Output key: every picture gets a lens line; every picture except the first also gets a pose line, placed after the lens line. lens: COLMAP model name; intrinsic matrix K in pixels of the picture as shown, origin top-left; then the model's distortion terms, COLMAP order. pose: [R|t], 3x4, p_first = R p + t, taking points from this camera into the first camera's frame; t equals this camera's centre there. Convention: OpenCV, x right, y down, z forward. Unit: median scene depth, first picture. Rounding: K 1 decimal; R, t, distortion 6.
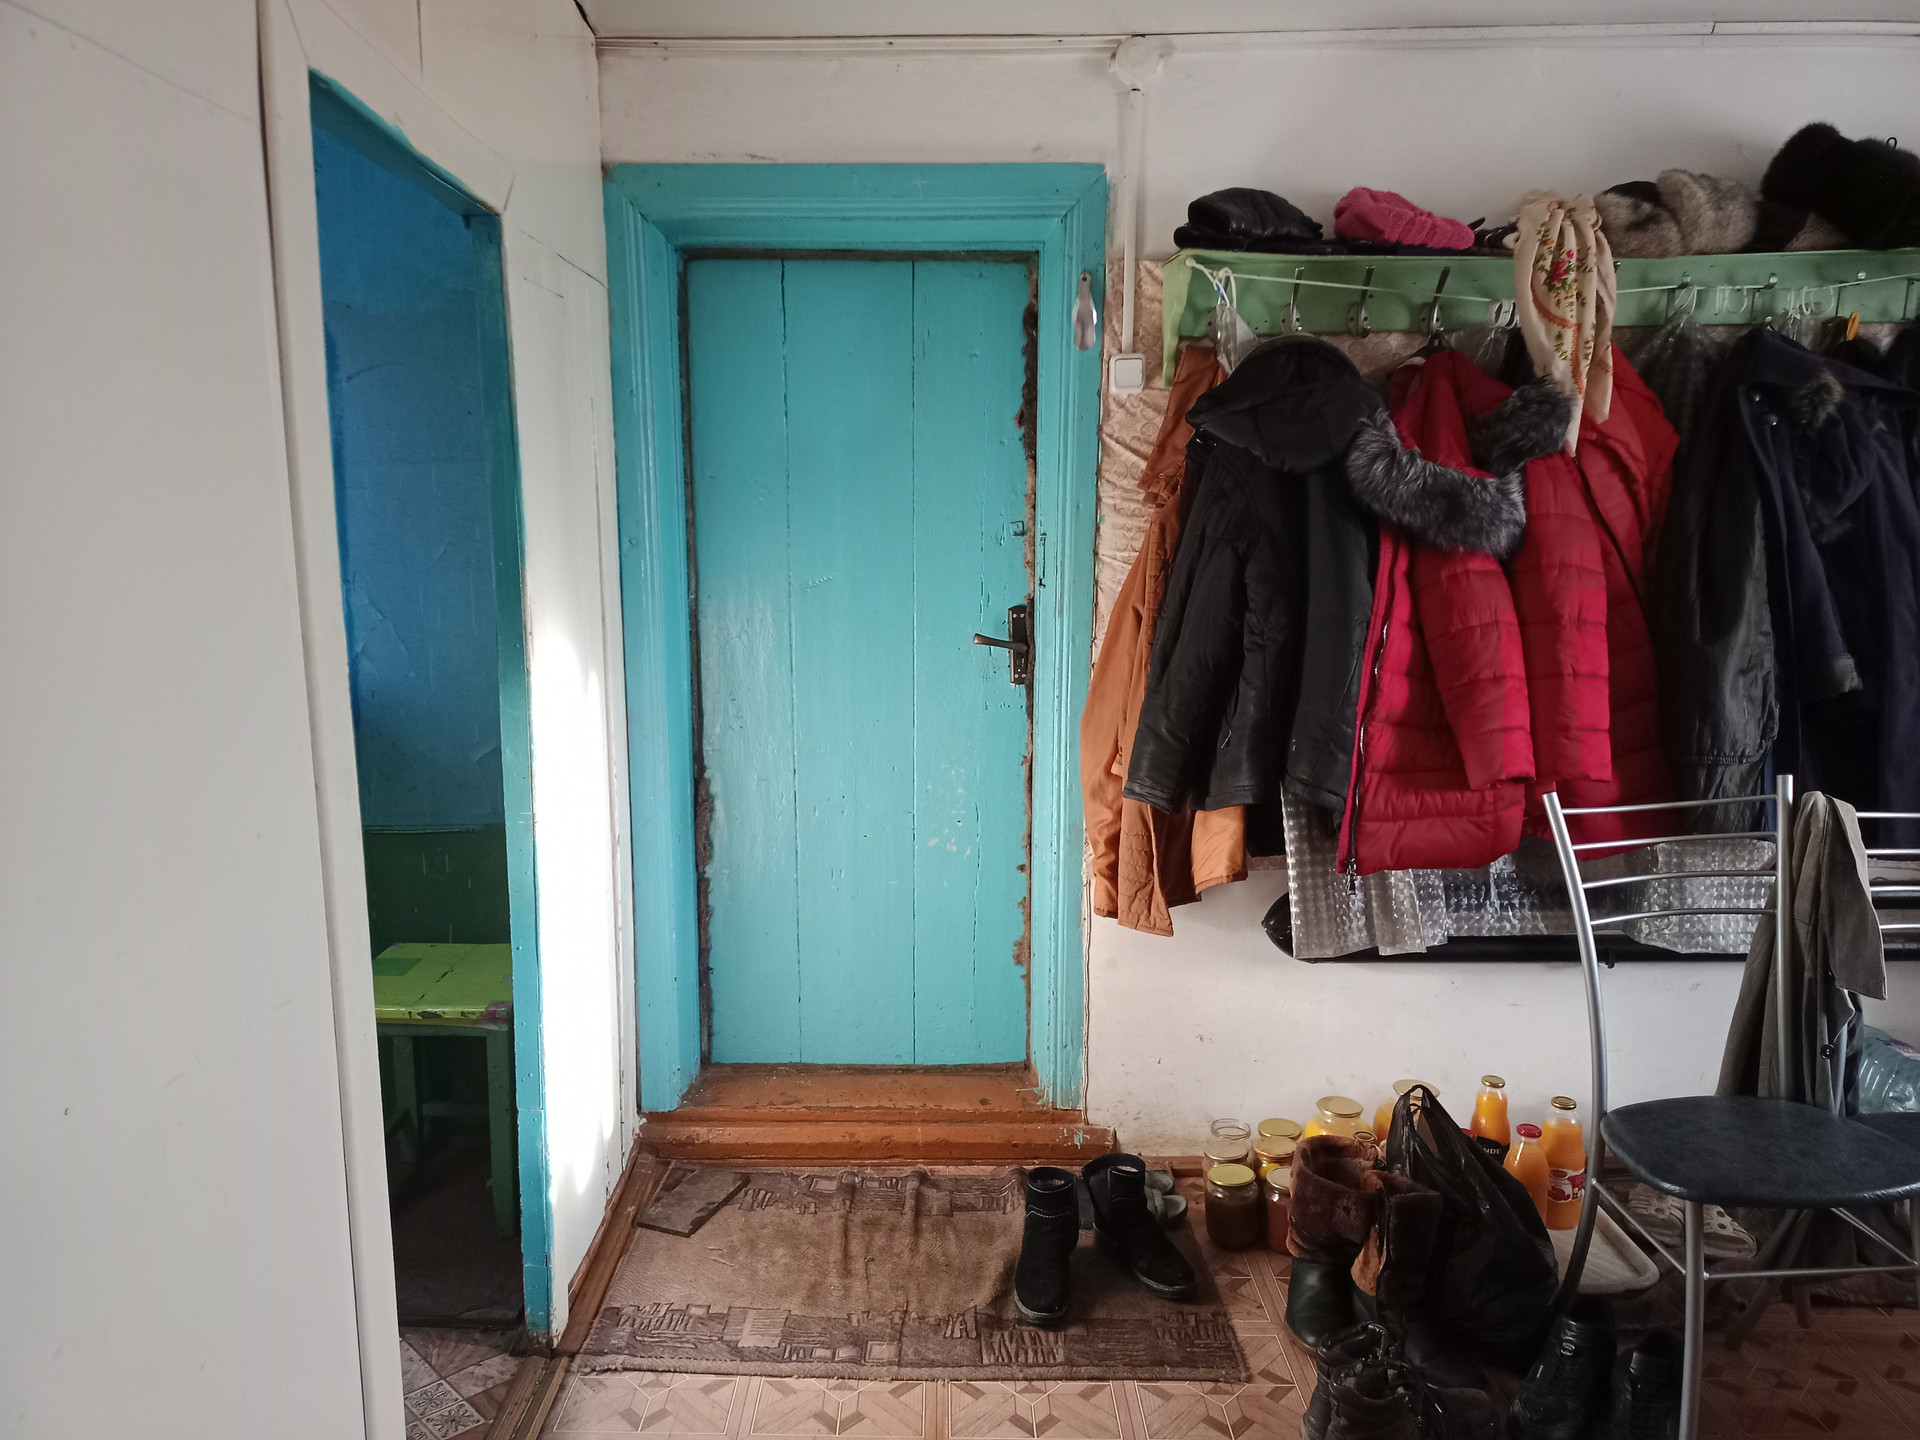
lens RADIAL K [[1394.2, 0, 960.0], [0, 1394.2, 720.0], [0, 0, 1]] dist [0.008172, 0.002224]
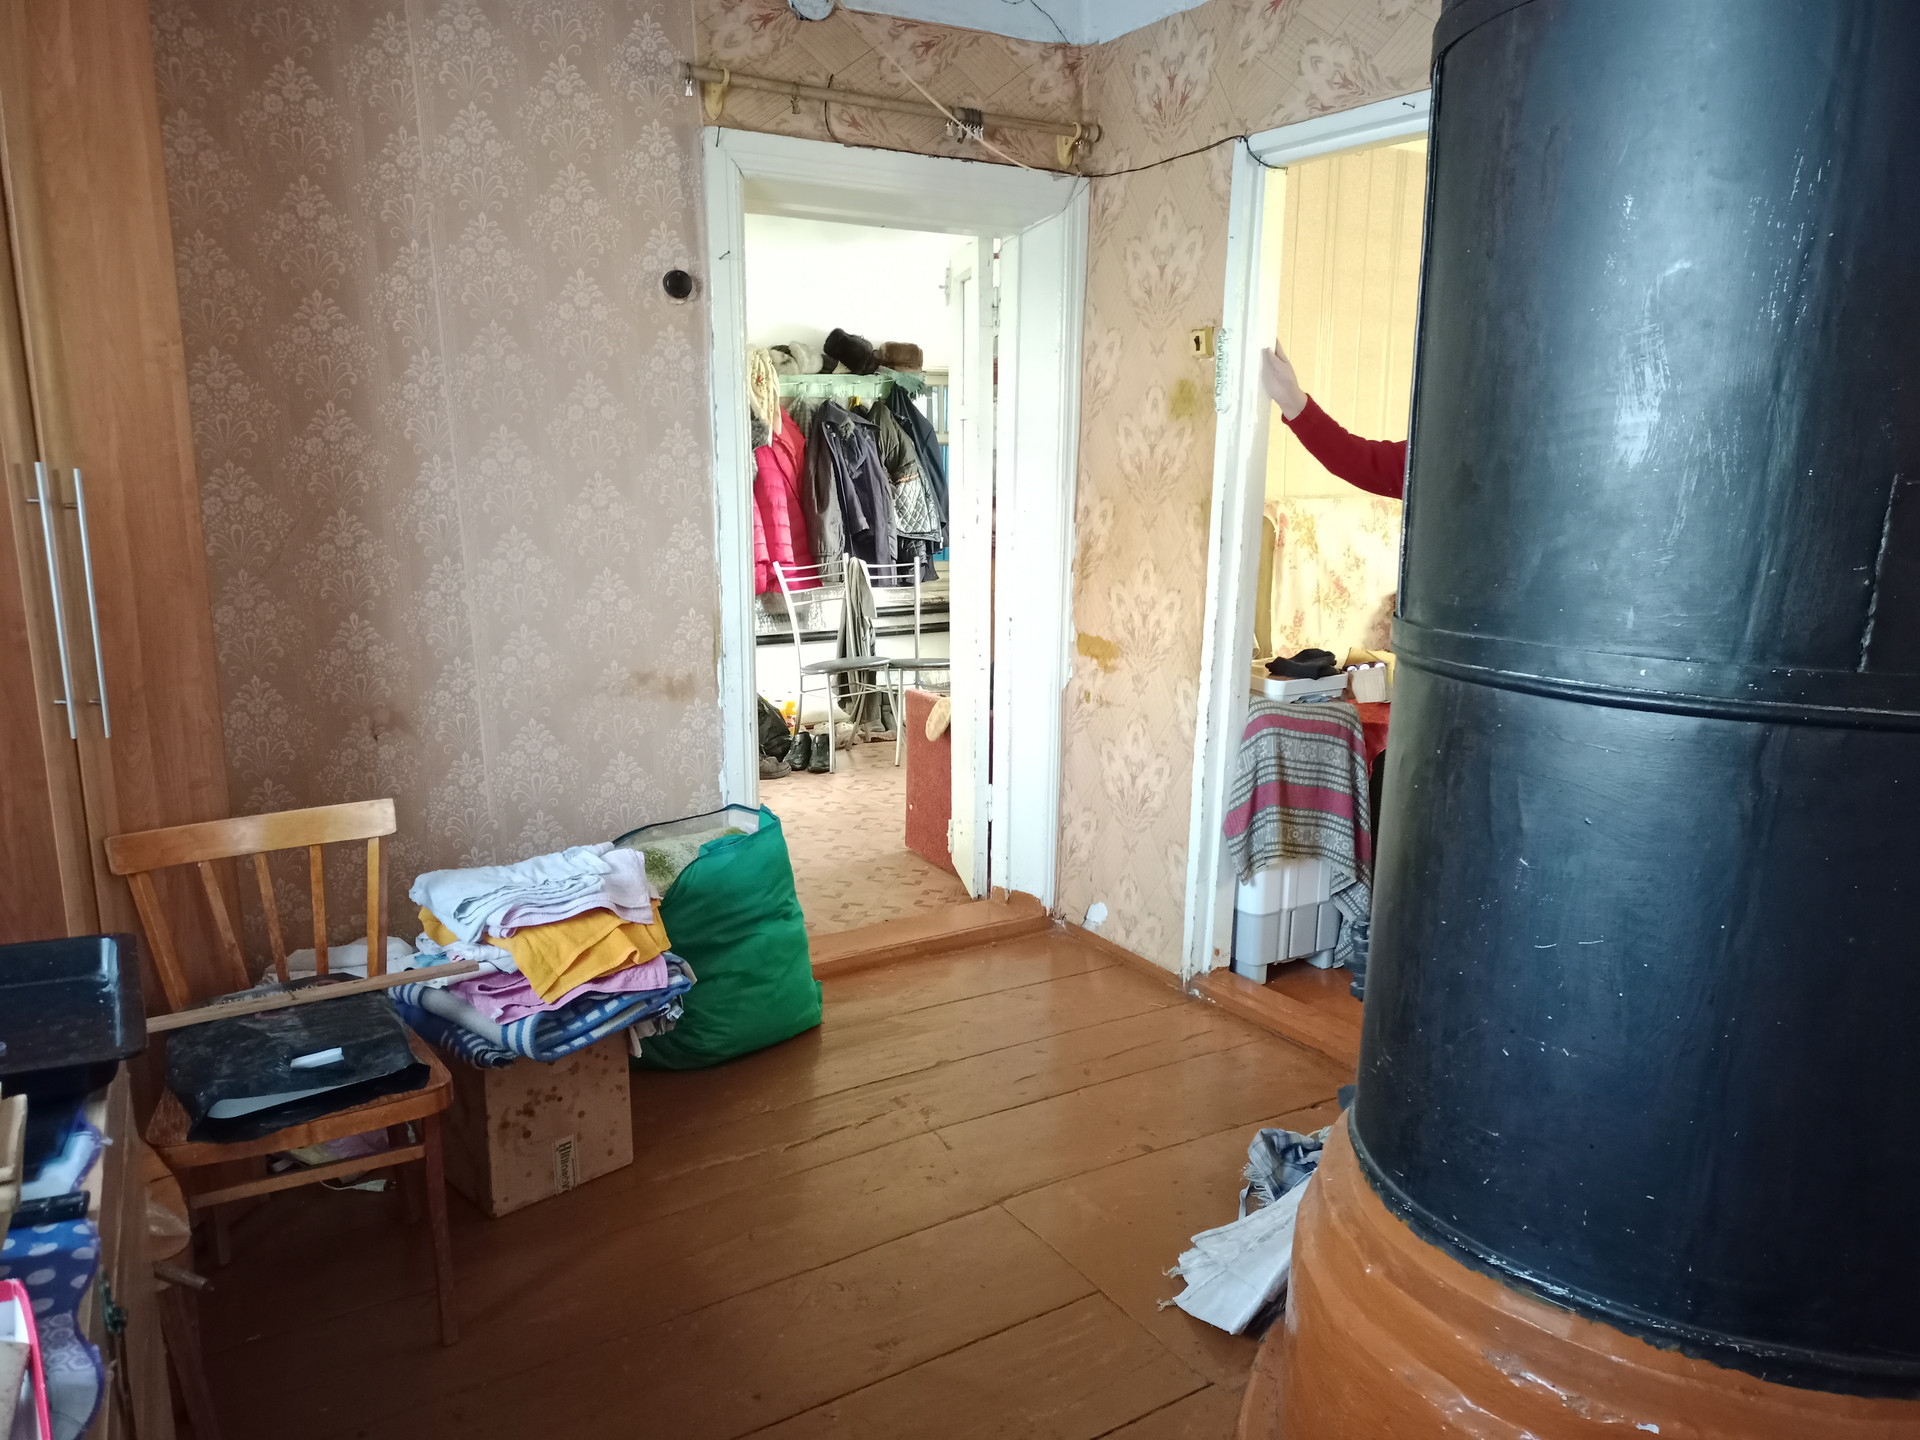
lens RADIAL K [[1383.9, 0, 960.0], [0, 1383.9, 744.3], [0, 0, 1]] dist [0.001519, -0.010772]
pose [[0.847688, -0.104044, 0.520192, -0.730800], [0.084730, 0.994544, 0.060846, 0.261795], [-0.523684, -0.007503, 0.851879, -1.537014]]
